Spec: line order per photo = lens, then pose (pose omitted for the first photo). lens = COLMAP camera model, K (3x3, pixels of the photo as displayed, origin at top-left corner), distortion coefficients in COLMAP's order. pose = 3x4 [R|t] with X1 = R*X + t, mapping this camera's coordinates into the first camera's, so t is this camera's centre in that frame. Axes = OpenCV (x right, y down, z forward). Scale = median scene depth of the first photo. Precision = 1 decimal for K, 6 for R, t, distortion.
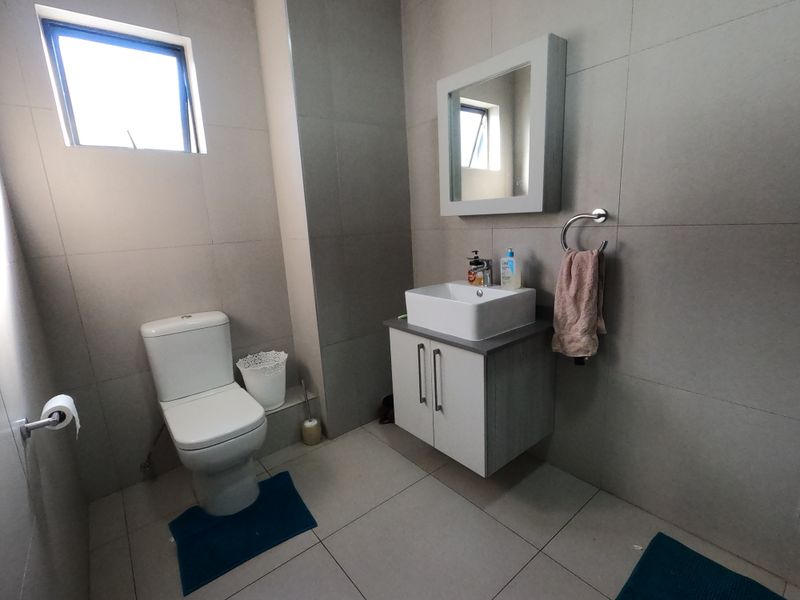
lens RADIAL K [[383.8, 0, 400.0], [0, 383.8, 300.0], [0, 0, 1]] dist [0.004493, -0.000449]
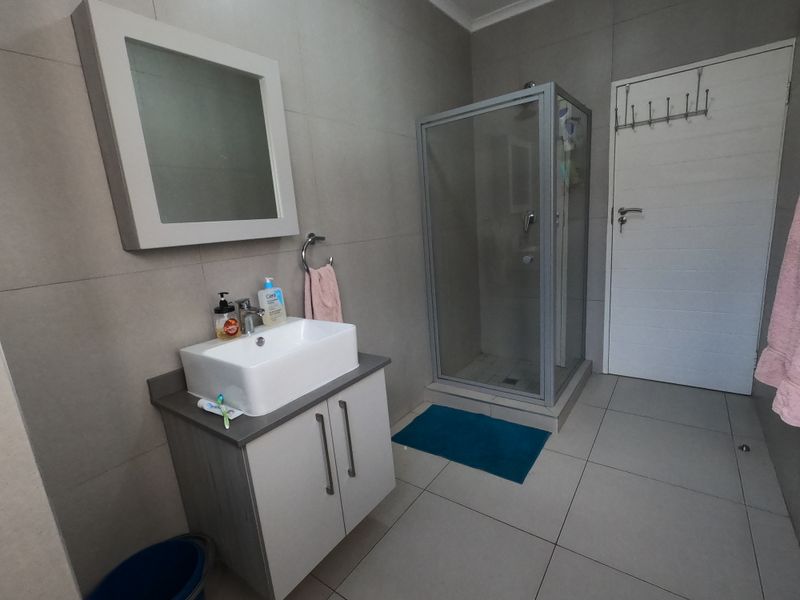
lens RADIAL K [[383.8, 0, 400.0], [0, 383.8, 300.0], [0, 0, 1]] dist [0.004493, -0.000449]
pose [[-0.248347, -0.129735, 0.959944, -0.612070], [0.288437, 0.936134, 0.201139, -0.176128], [-0.924731, 0.326836, -0.195066, 0.906848]]
